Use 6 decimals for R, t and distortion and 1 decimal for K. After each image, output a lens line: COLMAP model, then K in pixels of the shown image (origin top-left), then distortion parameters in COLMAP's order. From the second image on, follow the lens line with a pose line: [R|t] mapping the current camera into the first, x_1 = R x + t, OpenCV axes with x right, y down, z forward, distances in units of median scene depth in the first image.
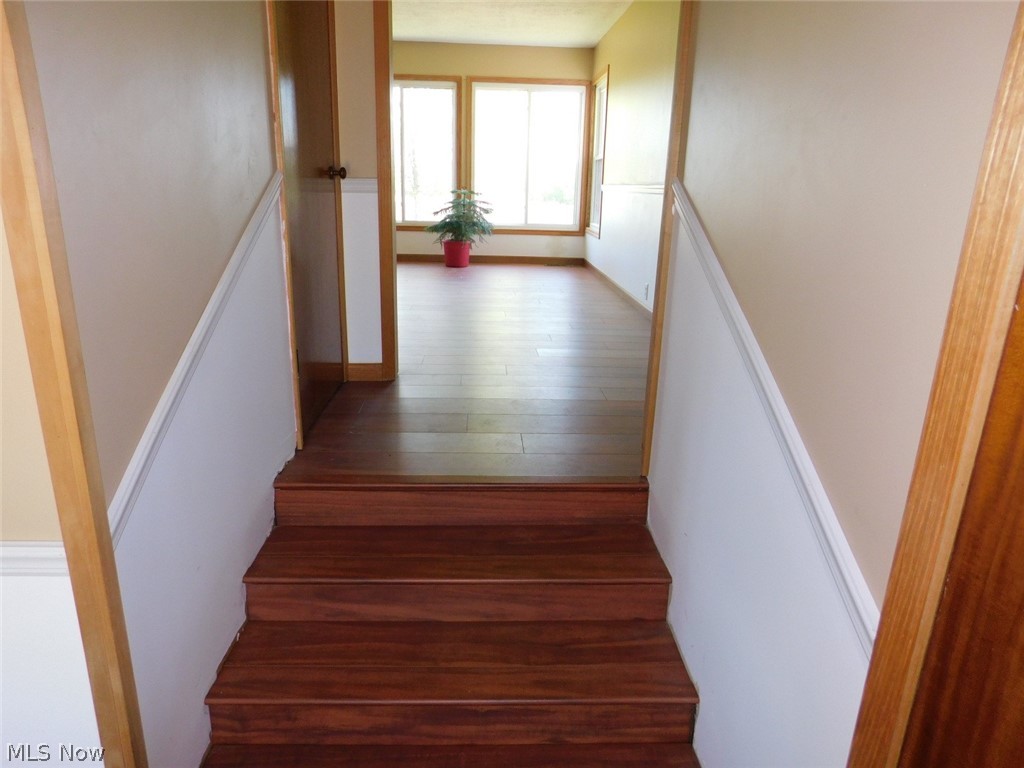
lens RADIAL K [[683.5, 0, 514.7], [0, 683.5, 384.3], [0, 0, 1]] dist [0.002015, 0.003926]
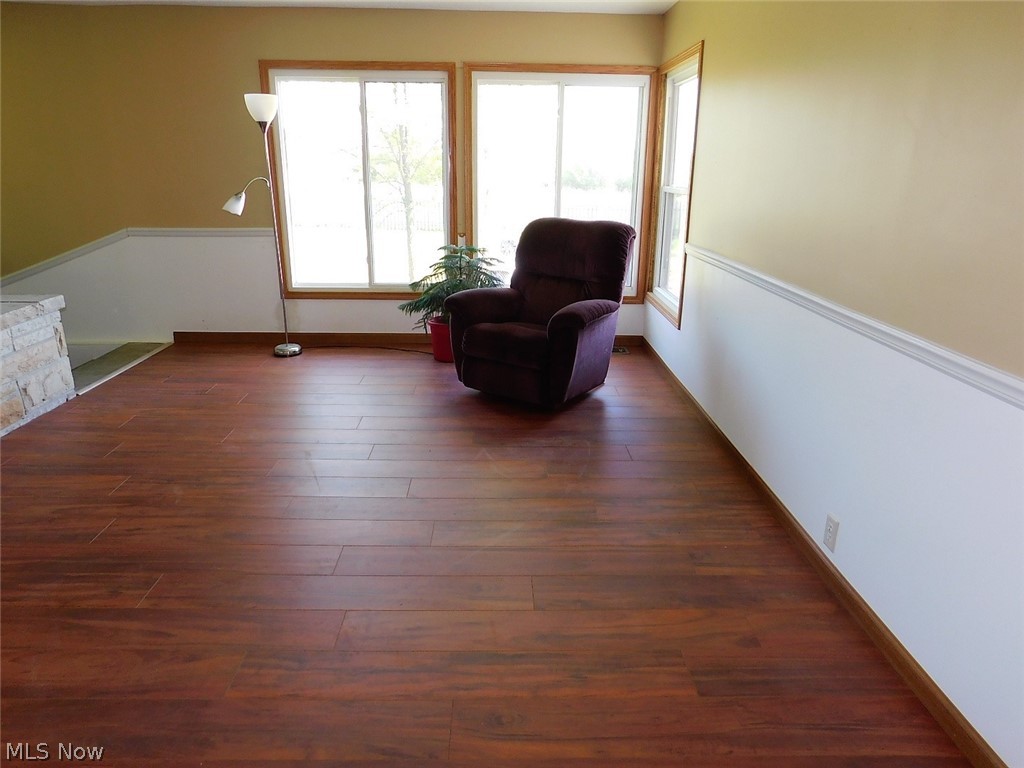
lens RADIAL K [[683.5, 0, 508.4], [0, 683.5, 386.4], [0, 0, 1]] dist [0.002015, 0.003926]
pose [[0.999867, -0.007963, -0.014263, -0.021332], [0.008367, 0.999559, 0.028489, -0.165196], [0.014030, -0.028605, 0.999492, 0.351756]]
